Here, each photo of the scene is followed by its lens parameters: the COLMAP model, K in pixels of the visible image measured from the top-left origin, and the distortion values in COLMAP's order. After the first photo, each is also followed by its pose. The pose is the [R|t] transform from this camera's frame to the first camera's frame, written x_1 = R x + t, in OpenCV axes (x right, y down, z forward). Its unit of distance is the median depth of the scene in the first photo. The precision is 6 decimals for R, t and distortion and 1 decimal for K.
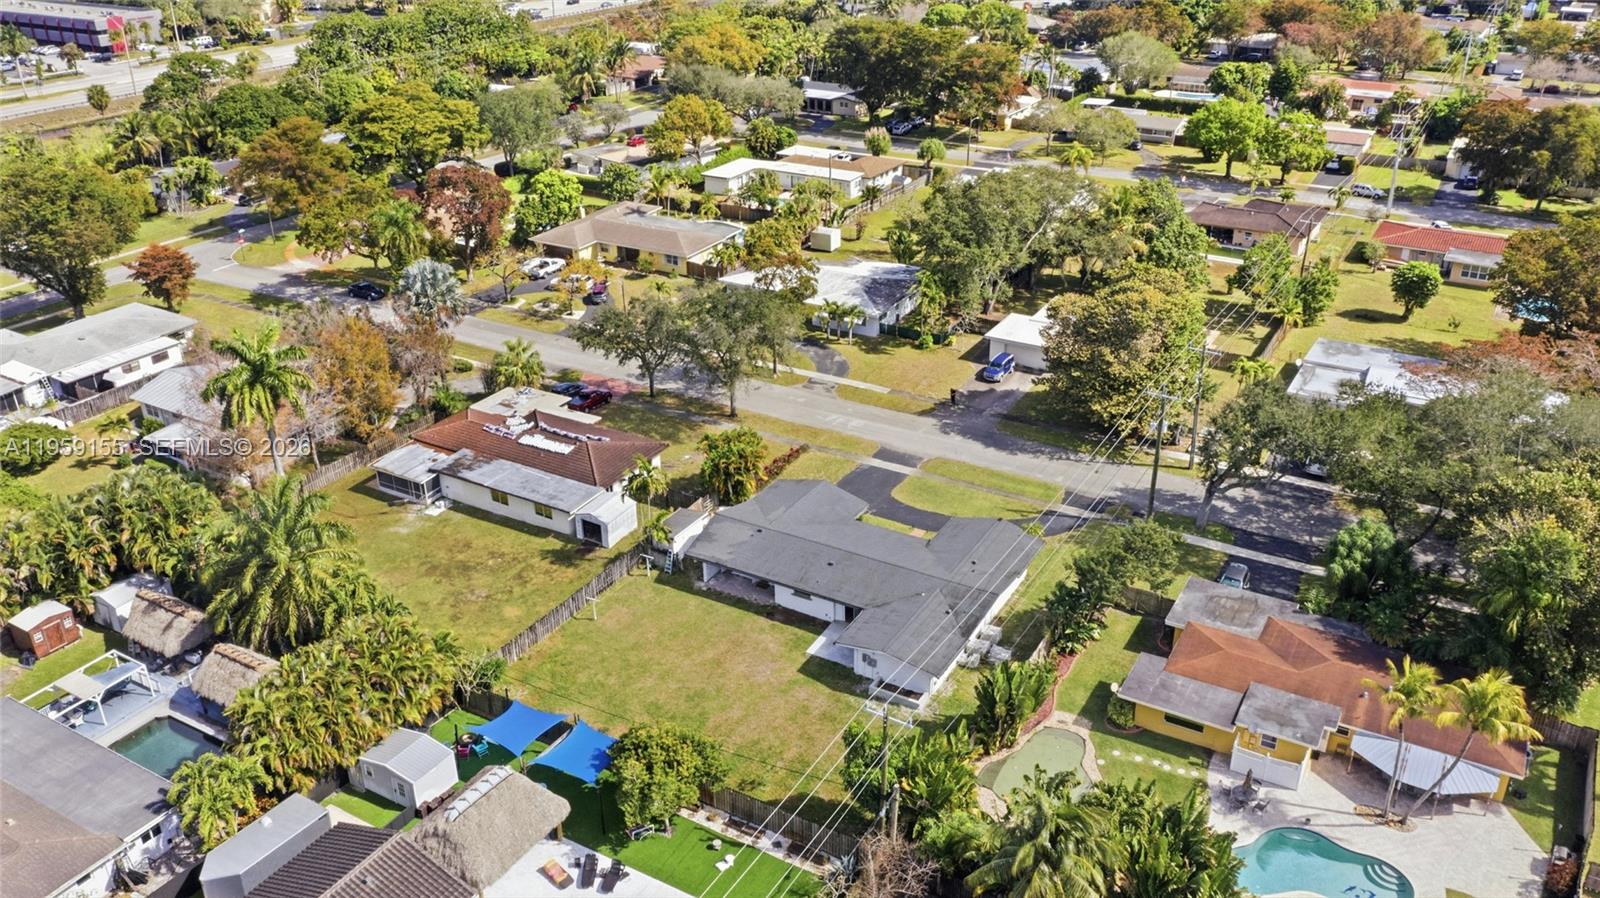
lens RADIAL K [[1254.4, 0, 800.0], [0, 1254.4, 449.0], [0, 0, 1]] dist [-0.008891, -0.005501]
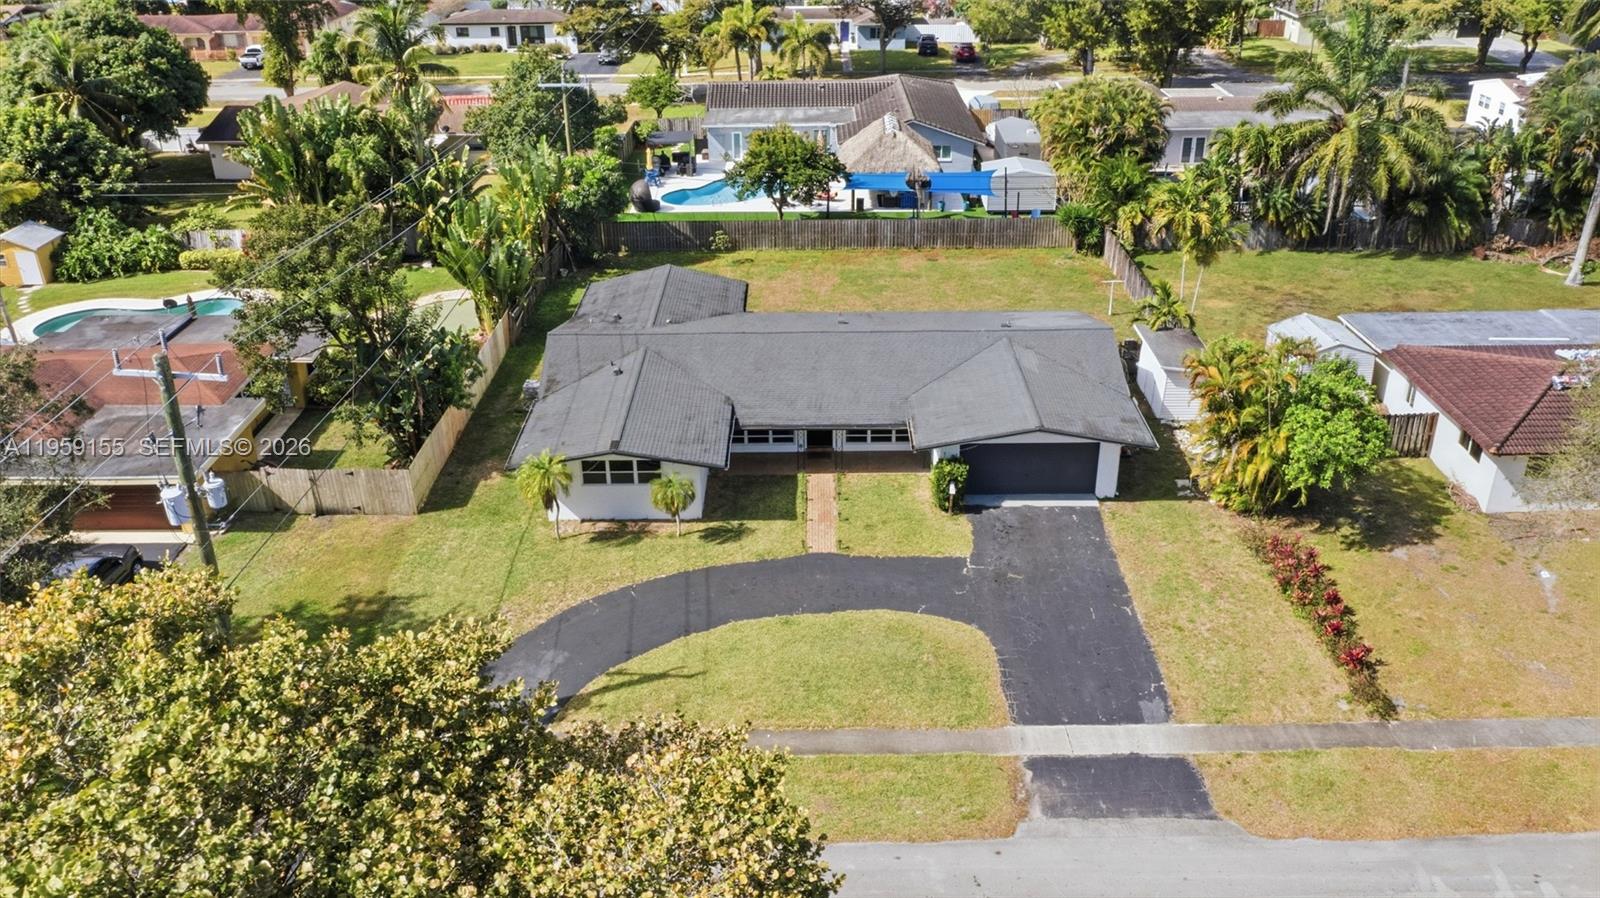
lens RADIAL K [[1254.7, 0, 793.4], [0, 1254.7, 450.5], [0, 0, 1]] dist [-0.006610, 0.004663]
pose [[-0.866342, 0.252022, -0.431204, 0.245080], [-0.201964, 0.612848, 0.763955, -0.245963], [0.456797, 0.748934, -0.480036, 1.024811]]
